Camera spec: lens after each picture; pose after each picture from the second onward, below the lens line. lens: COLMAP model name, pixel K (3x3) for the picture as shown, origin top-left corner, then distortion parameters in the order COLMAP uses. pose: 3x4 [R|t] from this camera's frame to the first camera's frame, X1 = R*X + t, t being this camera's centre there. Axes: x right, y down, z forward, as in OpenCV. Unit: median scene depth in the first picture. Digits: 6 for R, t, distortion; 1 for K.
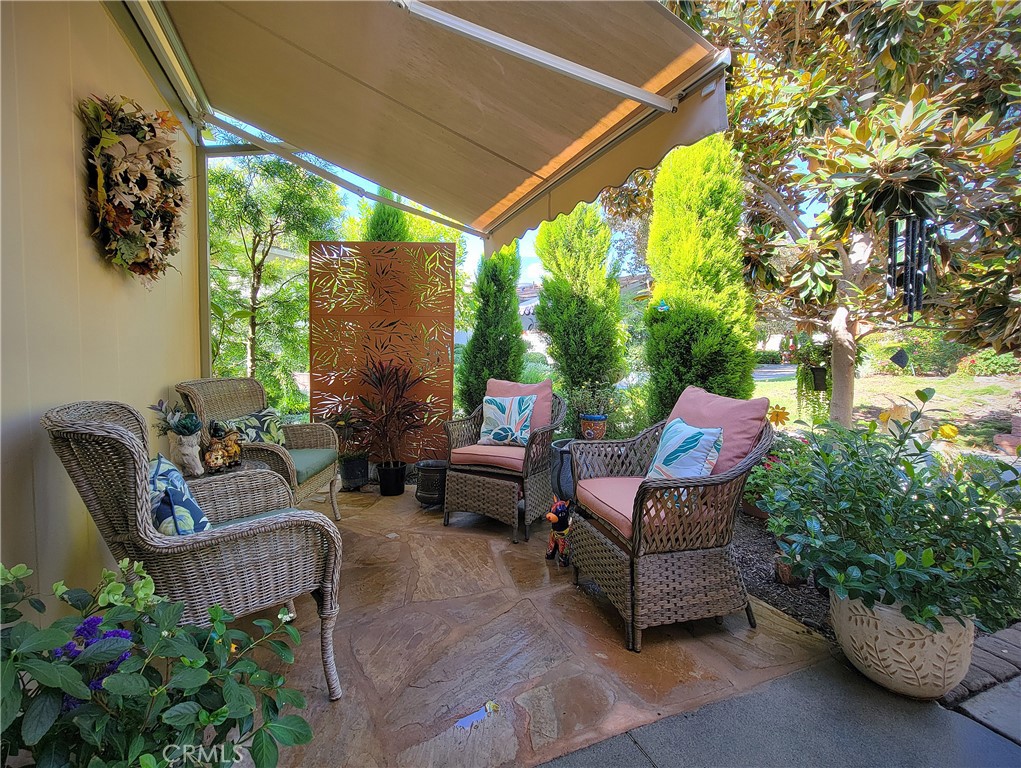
lens RADIAL K [[502.6, 0, 511.4], [0, 502.6, 341.7], [0, 0, 1]] dist [-0.000700, 0.000861]
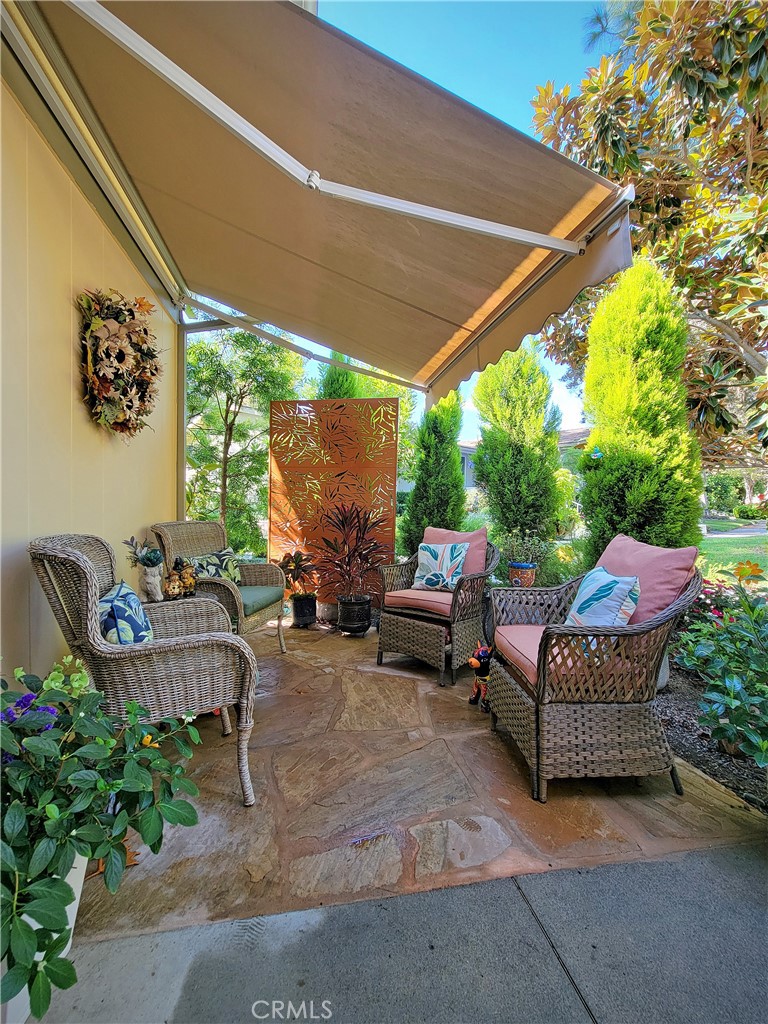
lens RADIAL K [[504.0, 0, 416.9], [0, 504.0, 487.4], [0, 0, 1]] dist [-0.000700, 0.000861]
pose [[0.976611, -0.004018, -0.214976, 0.204287], [-0.002338, 0.999568, -0.029304, 0.030183], [0.215001, 0.029121, 0.976180, -0.025993]]
